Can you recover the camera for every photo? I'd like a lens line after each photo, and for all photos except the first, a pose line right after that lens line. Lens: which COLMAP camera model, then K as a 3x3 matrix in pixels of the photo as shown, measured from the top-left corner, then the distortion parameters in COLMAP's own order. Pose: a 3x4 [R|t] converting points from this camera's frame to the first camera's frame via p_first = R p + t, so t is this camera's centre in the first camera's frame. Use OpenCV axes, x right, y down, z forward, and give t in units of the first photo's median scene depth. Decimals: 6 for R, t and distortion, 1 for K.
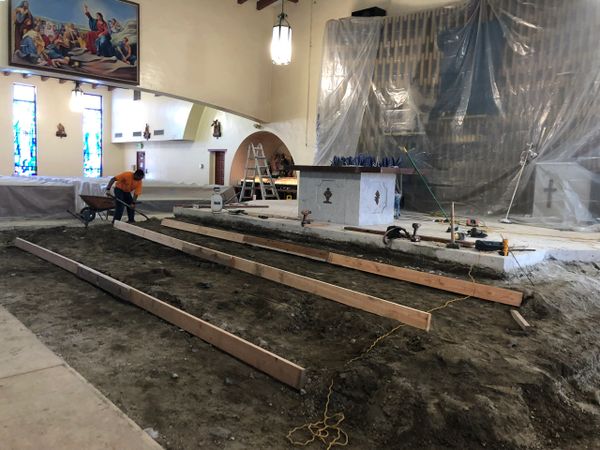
lens RADIAL K [[486.8, 0, 300.0], [0, 486.8, 225.0], [0, 0, 1]] dist [0.006256, 0.003607]
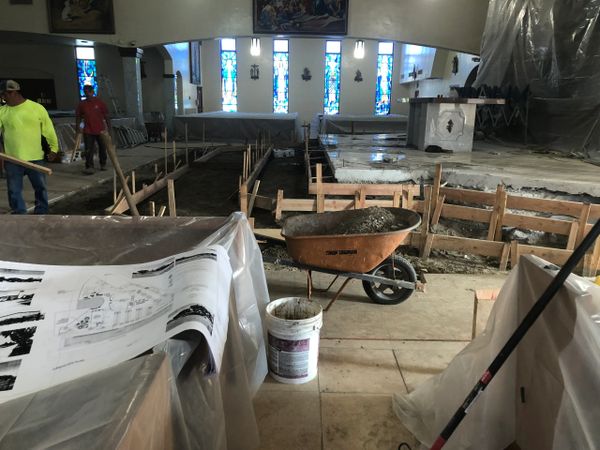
lens RADIAL K [[486.8, 0, 300.0], [0, 486.8, 225.0], [0, 0, 1]] dist [0.006256, 0.003607]
pose [[0.728800, 0.142789, -0.669673, 0.472907], [-0.064415, 0.987975, 0.140556, 0.019332], [0.681690, -0.059300, 0.729234, 0.004803]]
